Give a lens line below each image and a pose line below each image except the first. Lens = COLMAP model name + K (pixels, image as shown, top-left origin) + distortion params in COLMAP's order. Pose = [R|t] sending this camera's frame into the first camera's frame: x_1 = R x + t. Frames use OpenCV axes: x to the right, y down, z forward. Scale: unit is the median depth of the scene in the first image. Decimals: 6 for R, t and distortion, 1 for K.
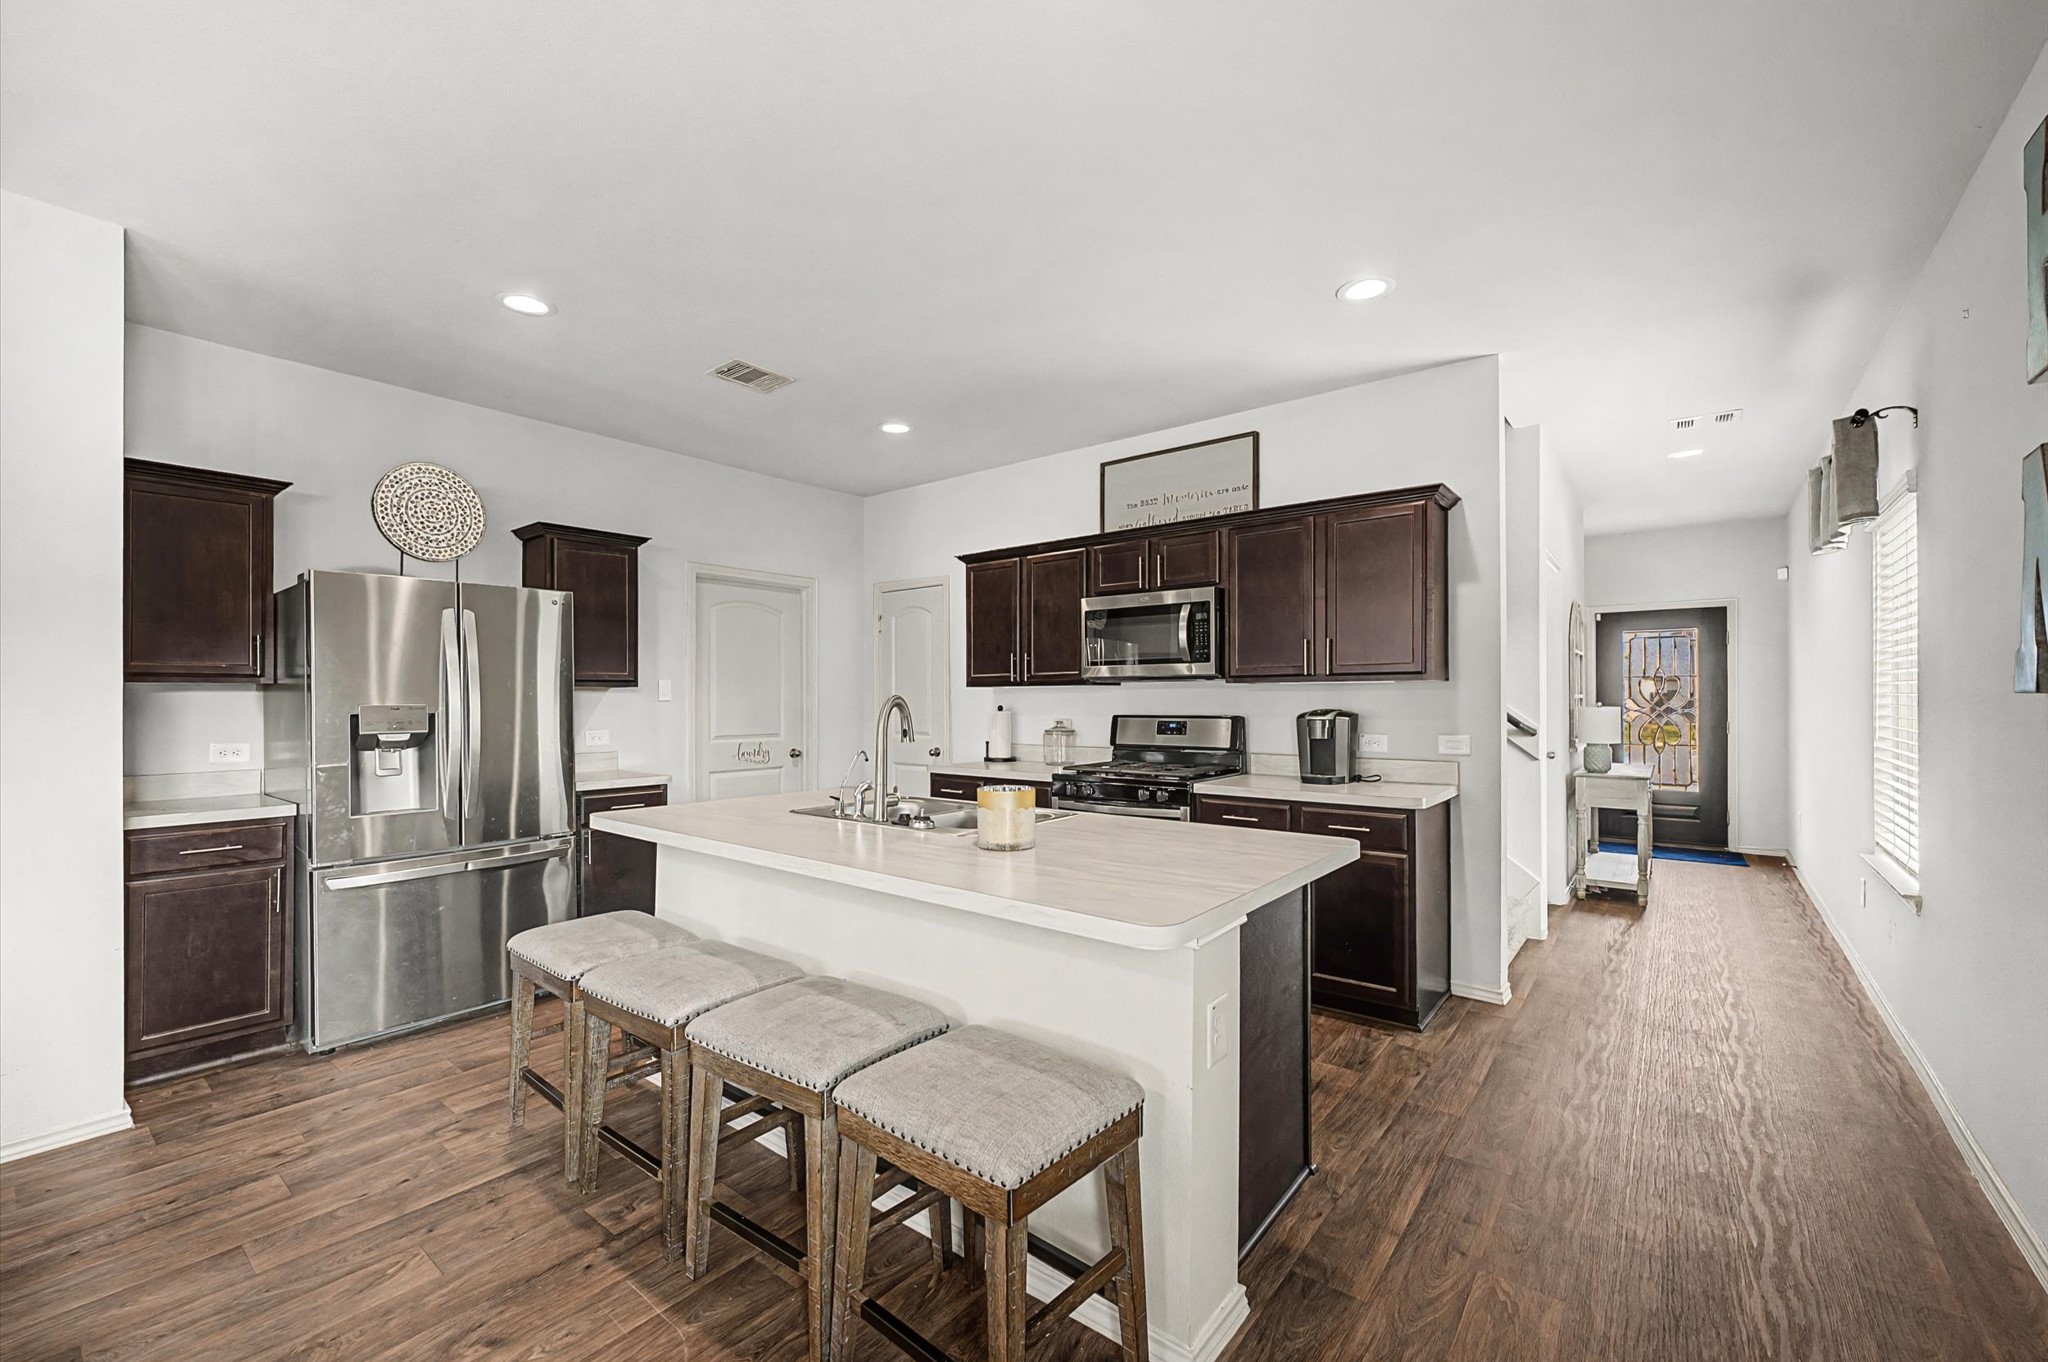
lens RADIAL K [[853.7, 0, 1028.0], [0, 853.7, 691.2], [0, 0, 1]] dist [0.030098, -0.000028]
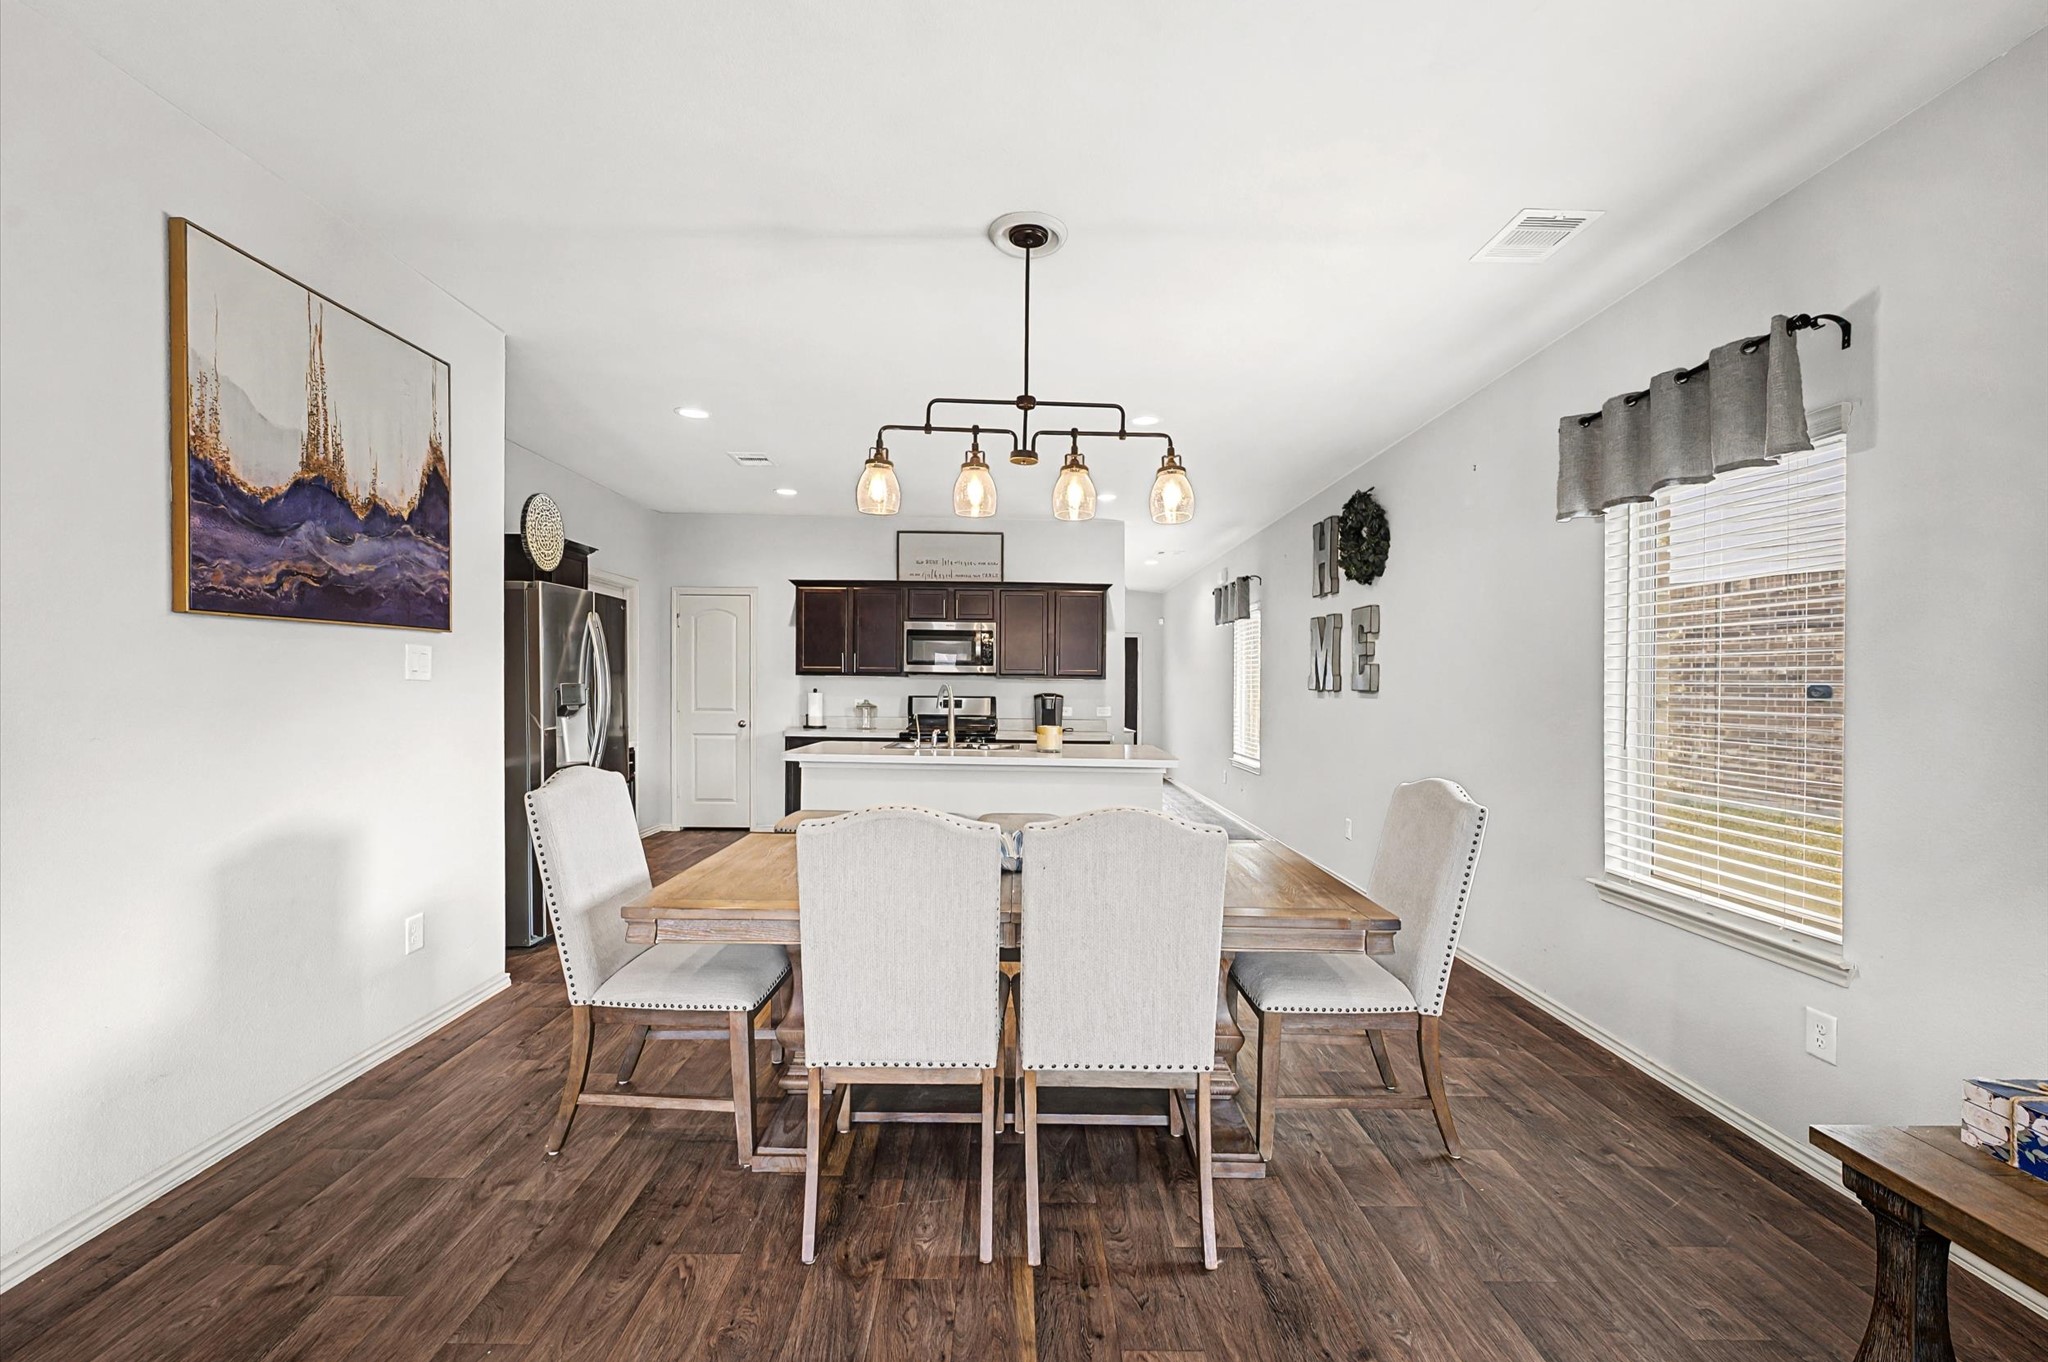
lens RADIAL K [[853.7, 0, 1028.0], [0, 853.7, 691.2], [0, 0, 1]] dist [0.030098, -0.000028]
pose [[0.780646, 0.008812, 0.624911, -0.769553], [-0.020465, 0.999725, 0.011467, -0.002870], [-0.624638, -0.021741, 0.780611, -0.378969]]
